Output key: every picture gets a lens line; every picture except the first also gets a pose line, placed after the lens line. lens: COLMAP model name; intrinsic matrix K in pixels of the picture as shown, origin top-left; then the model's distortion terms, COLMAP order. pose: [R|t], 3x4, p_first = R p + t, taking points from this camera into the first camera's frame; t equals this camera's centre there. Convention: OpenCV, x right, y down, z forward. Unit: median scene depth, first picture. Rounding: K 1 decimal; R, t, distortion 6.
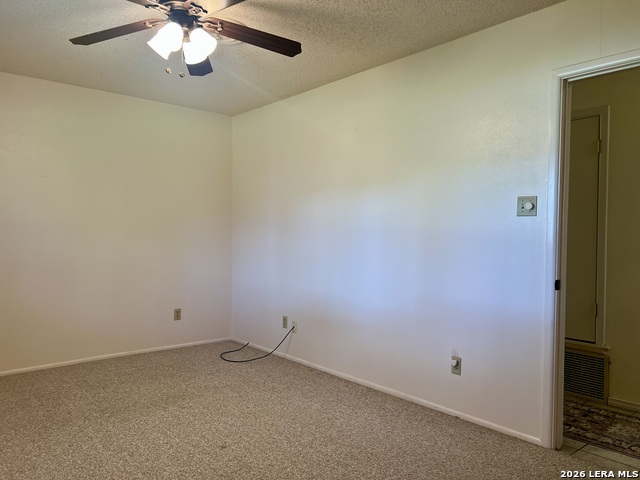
lens RADIAL K [[481.4, 0, 319.5], [0, 481.4, 239.2], [0, 0, 1]] dist [0.060172, -0.065575]
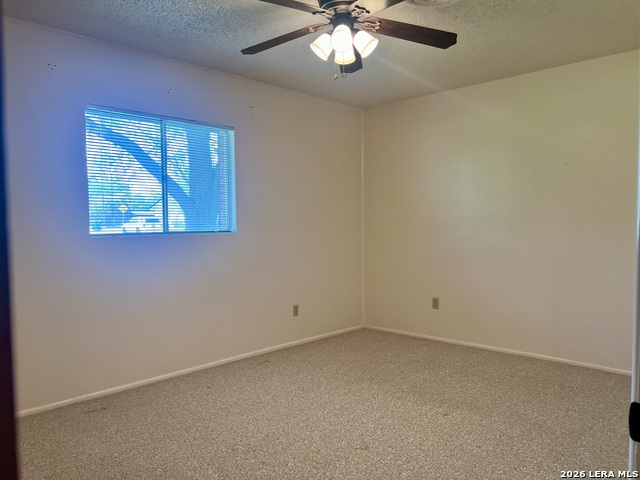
lens RADIAL K [[481.4, 0, 319.7], [0, 481.4, 241.1], [0, 0, 1]] dist [0.060172, -0.065575]
pose [[0.120130, 0.031812, -0.992248, 0.678708], [-0.012332, 0.999457, 0.030550, -0.007661], [0.992682, 0.008566, 0.120457, 0.740163]]
